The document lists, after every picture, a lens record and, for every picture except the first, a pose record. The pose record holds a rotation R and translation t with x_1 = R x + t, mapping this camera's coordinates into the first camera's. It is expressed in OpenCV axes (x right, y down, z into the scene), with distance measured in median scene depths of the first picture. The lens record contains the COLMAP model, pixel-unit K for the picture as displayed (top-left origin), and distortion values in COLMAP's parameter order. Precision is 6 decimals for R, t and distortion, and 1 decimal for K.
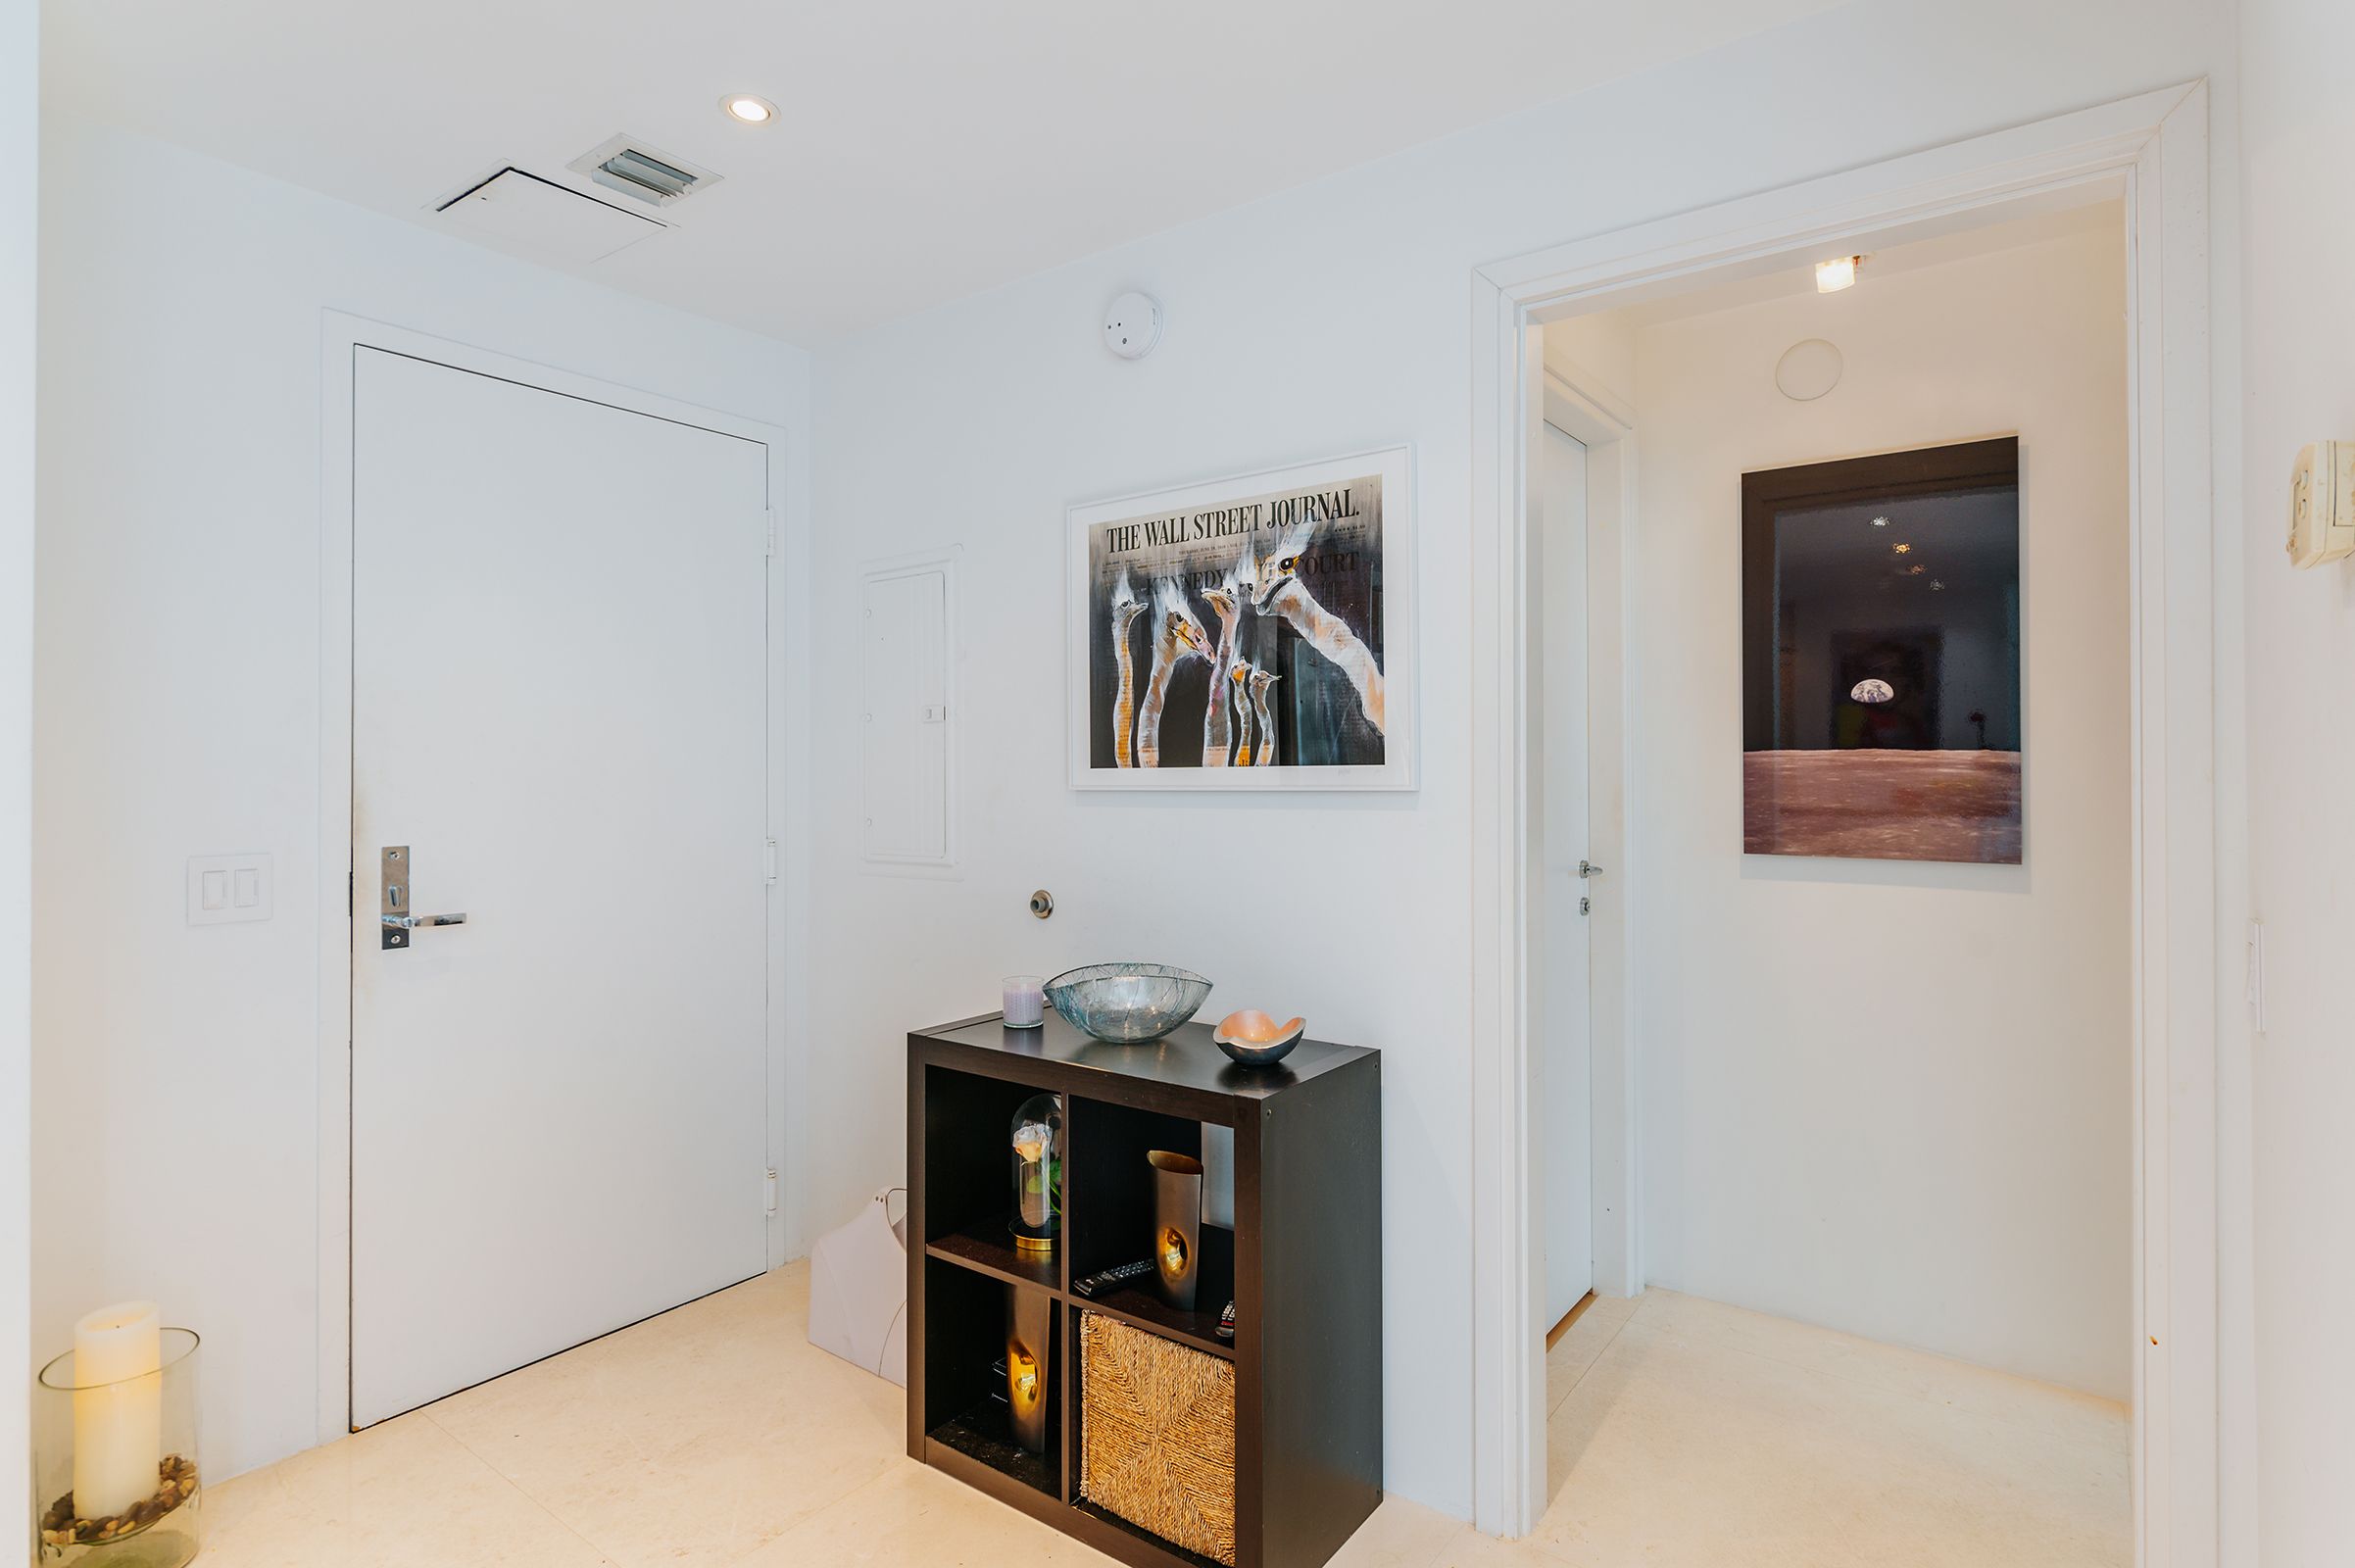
lens RADIAL K [[1194.5, 0, 1171.4], [0, 1194.5, 767.2], [0, 0, 1]] dist [0.020115, 0.000685]
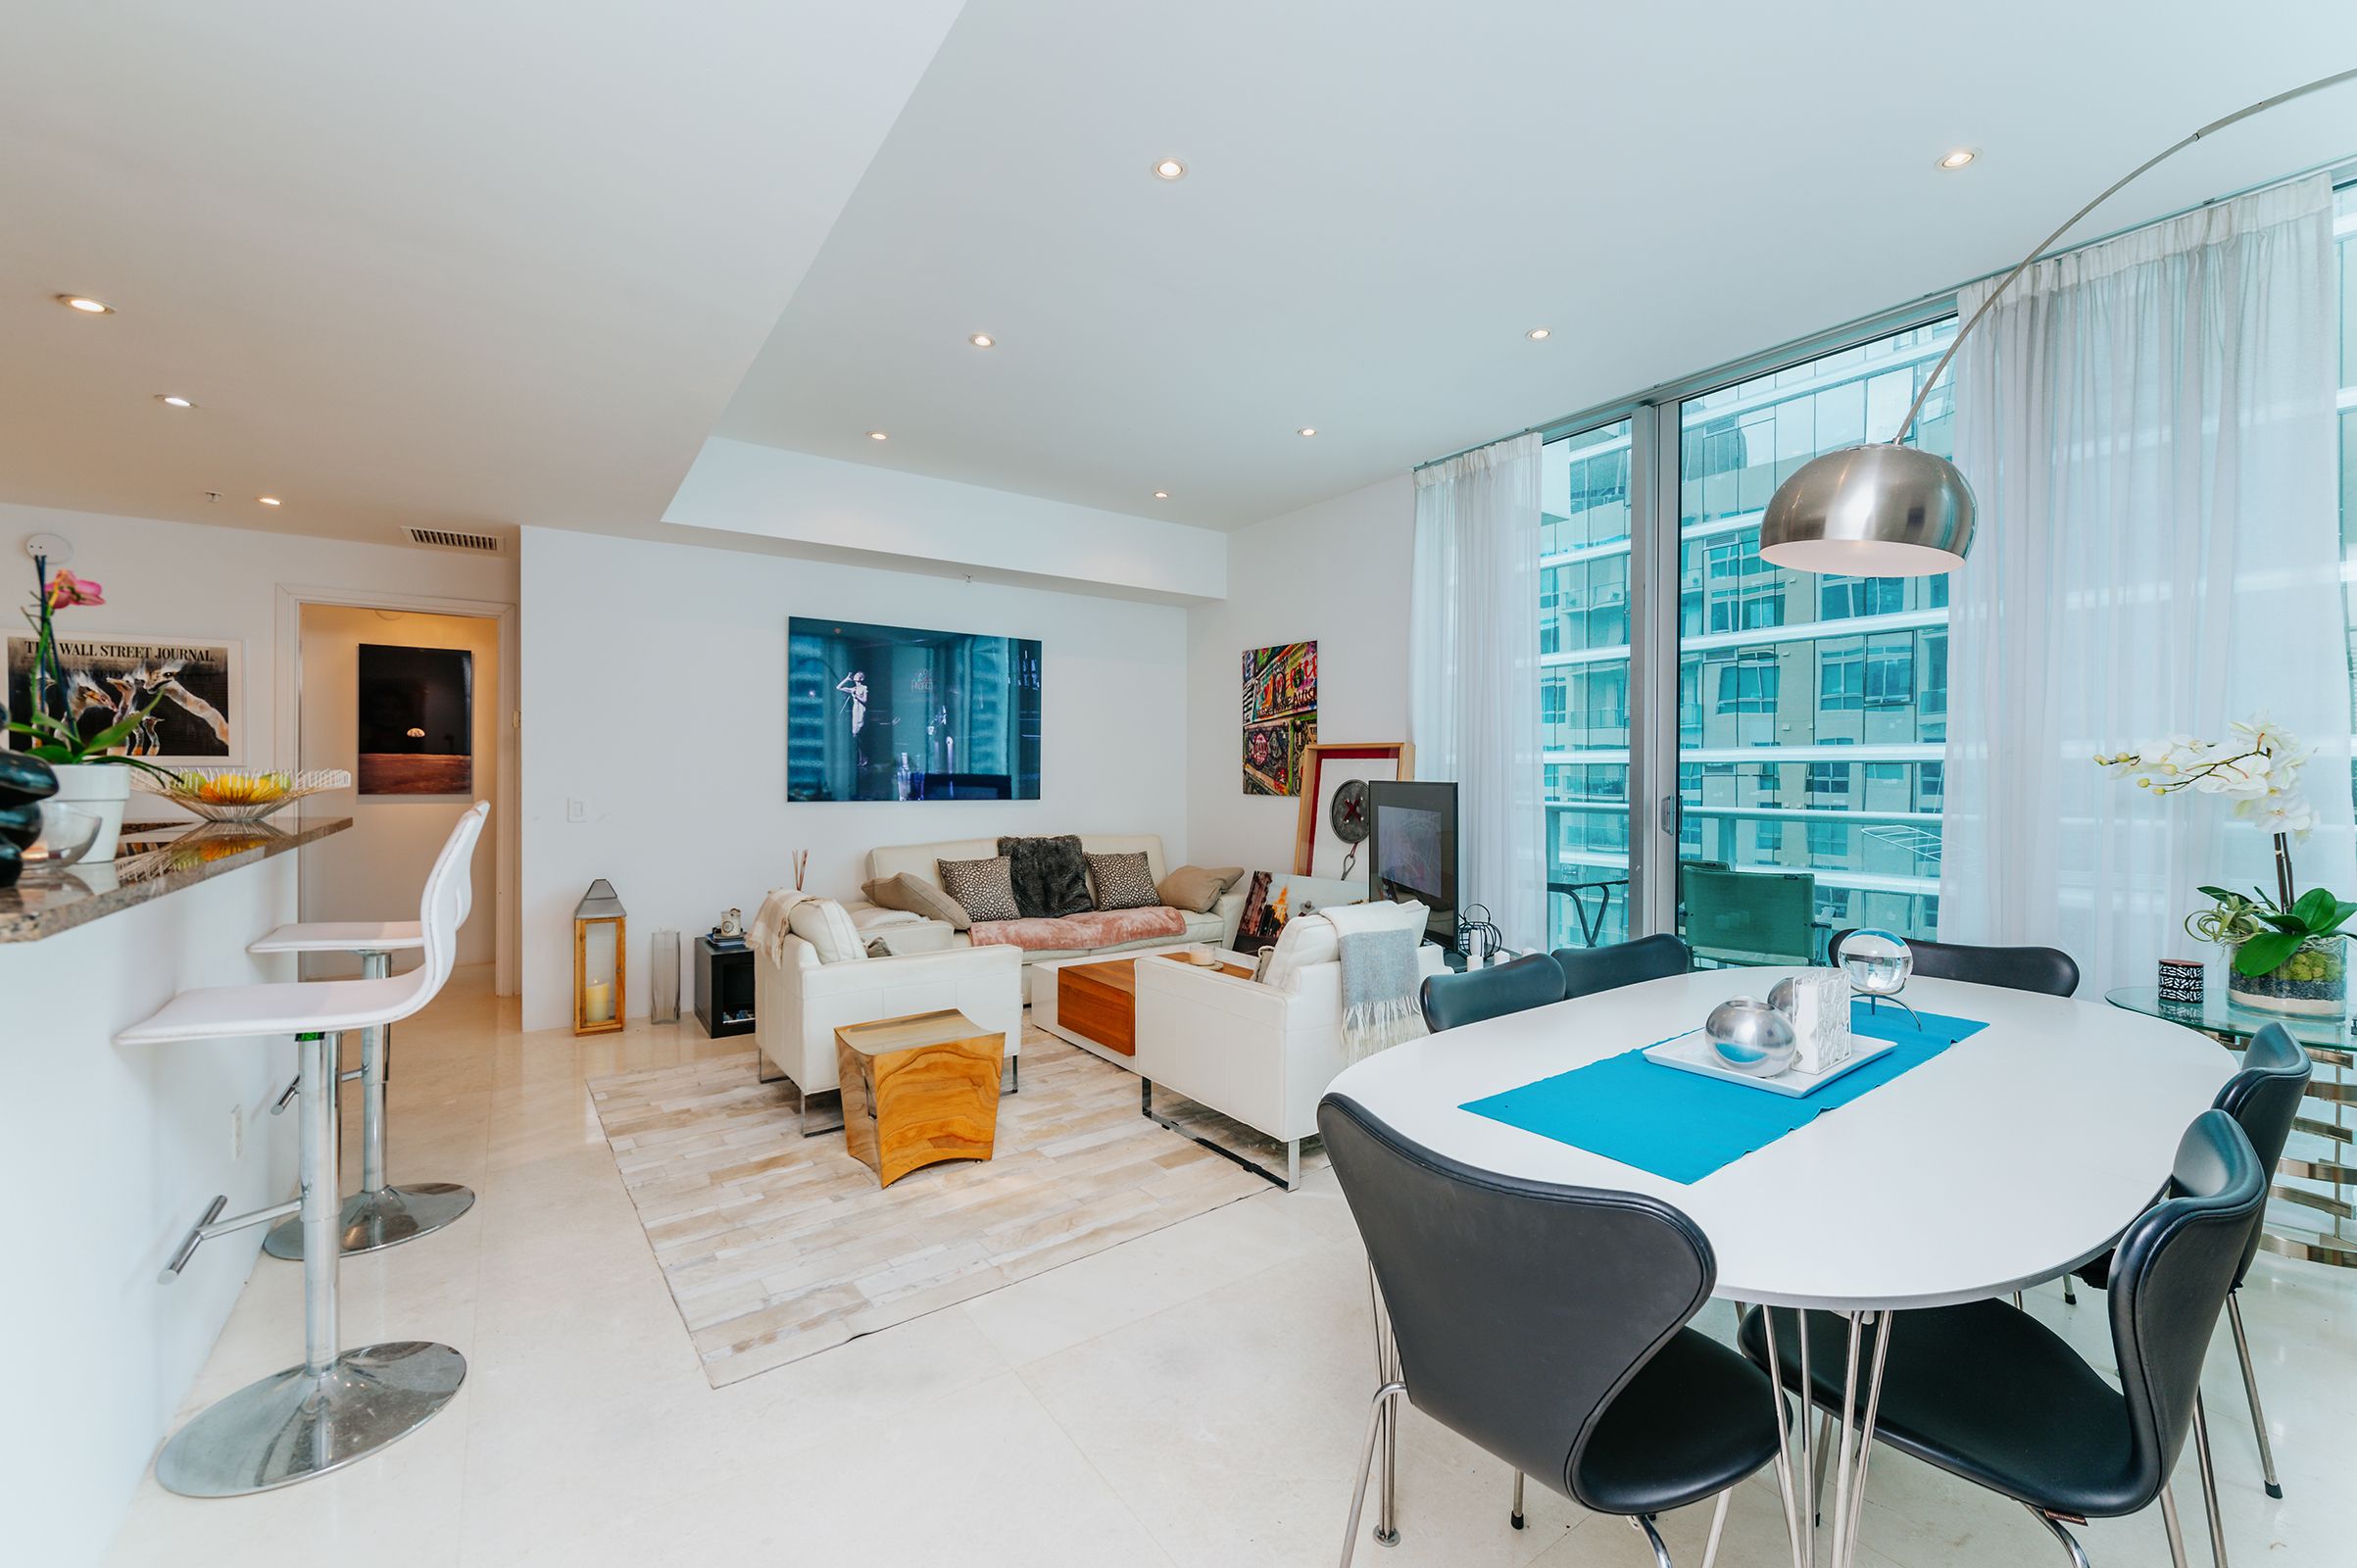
lens RADIAL K [[923.7, 0, 1172.8], [0, 923.7, 776.6], [0, 0, 1]] dist [-0.001202, -0.000129]
pose [[0.302918, -0.003295, 0.953011, -1.053107], [-0.006540, 0.999963, 0.005536, 0.016473], [-0.952994, -0.007910, 0.302885, -1.501127]]
